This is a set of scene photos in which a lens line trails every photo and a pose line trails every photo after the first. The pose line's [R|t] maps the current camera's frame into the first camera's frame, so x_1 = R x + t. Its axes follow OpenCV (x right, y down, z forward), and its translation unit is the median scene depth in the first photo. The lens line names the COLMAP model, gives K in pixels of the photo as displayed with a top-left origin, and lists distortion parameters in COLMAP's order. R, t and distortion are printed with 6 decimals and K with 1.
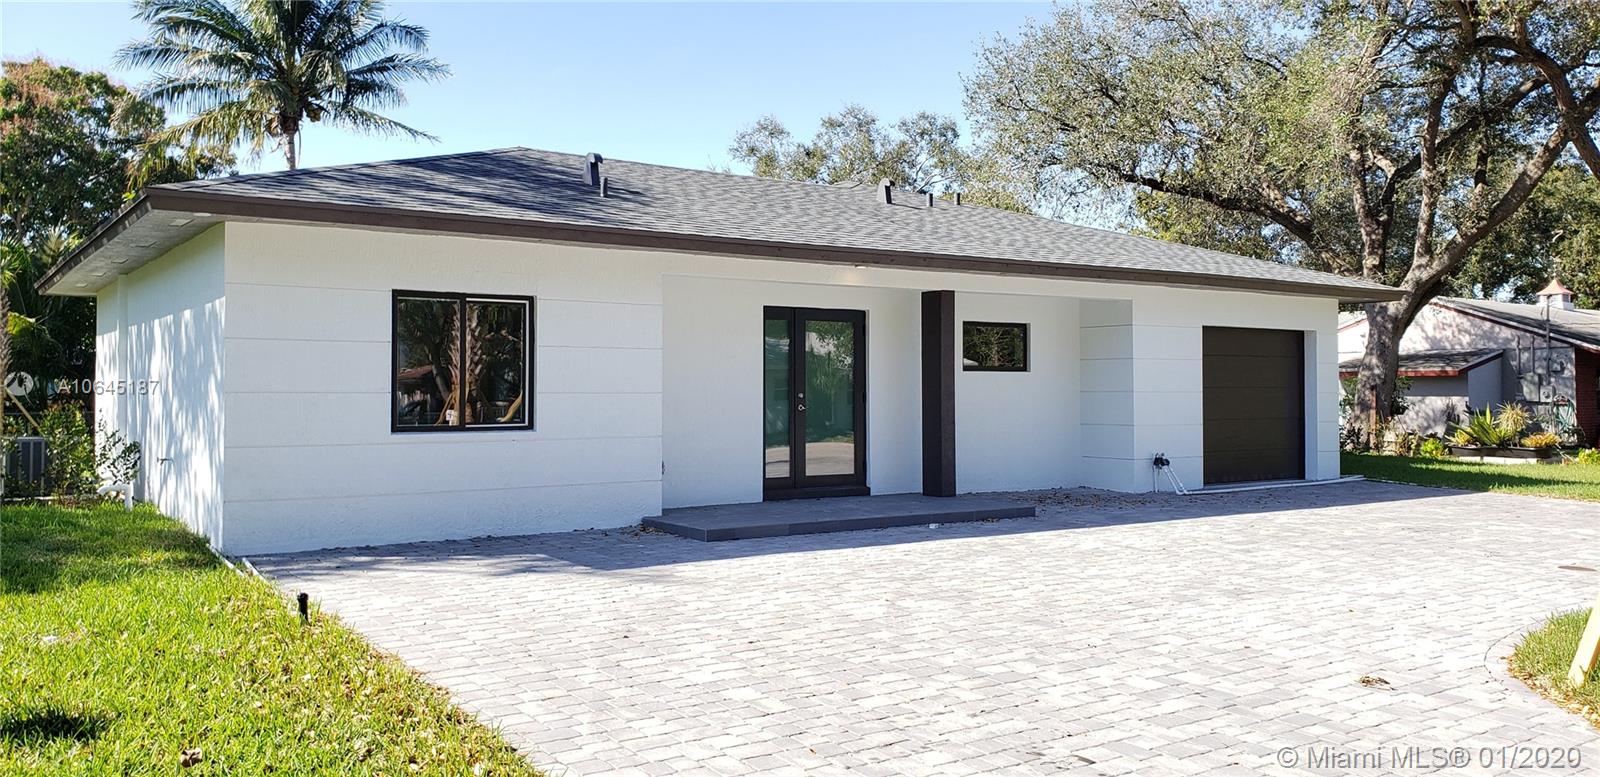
lens RADIAL K [[1241.7, 0, 781.2], [0, 1241.7, 364.8], [0, 0, 1]] dist [0.037717, -0.000397]
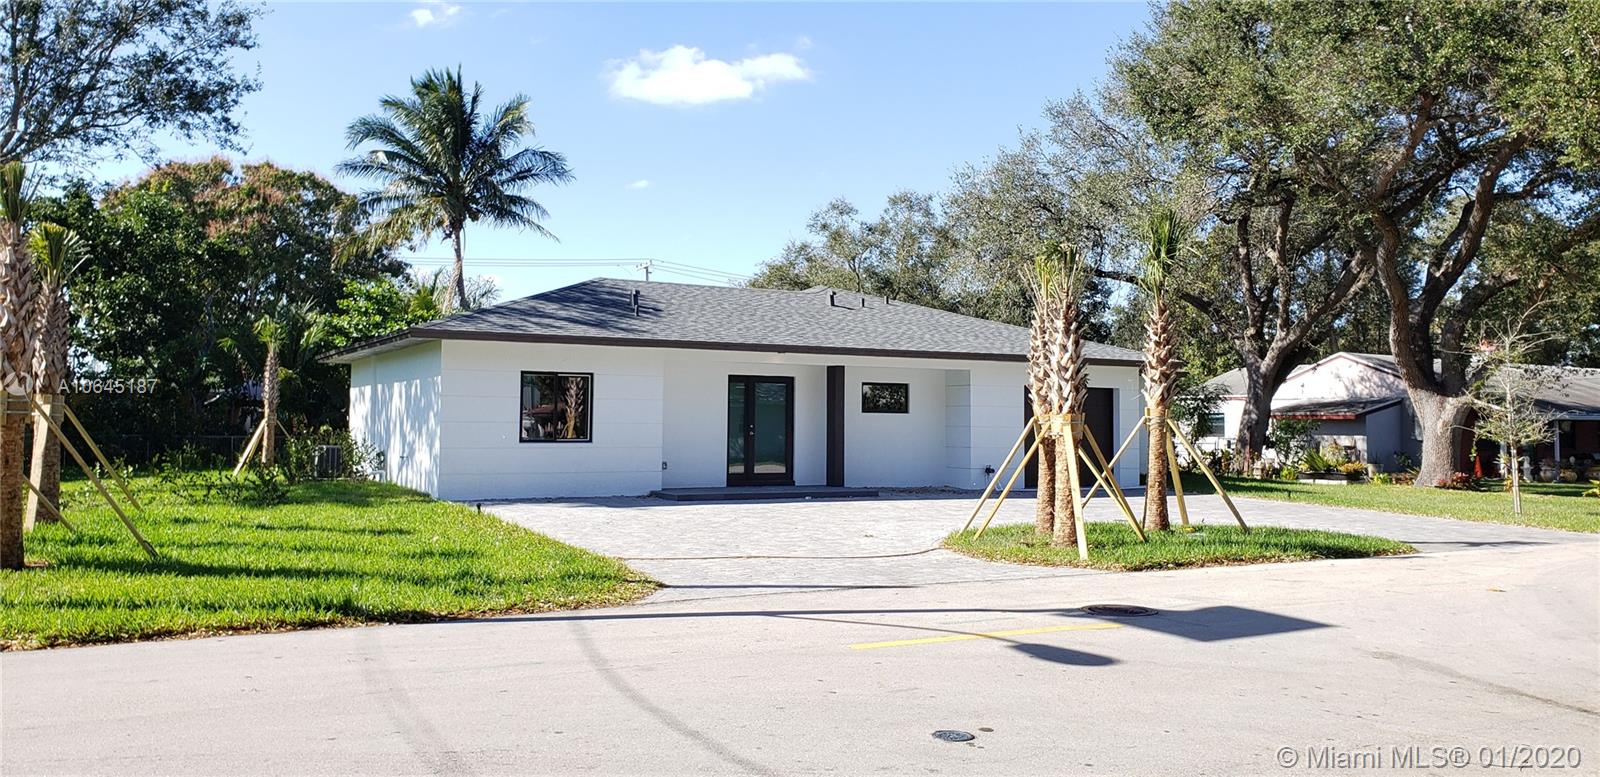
lens RADIAL K [[1246.7, 0, 800.0], [0, 1246.7, 388.5], [0, 0, 1]] dist [0.126868, -0.301258]
pose [[0.995367, 0.007380, -0.095869, 0.199269], [-0.008398, 0.999913, -0.010215, -0.008751], [0.095785, 0.010972, 0.995342, -0.584380]]
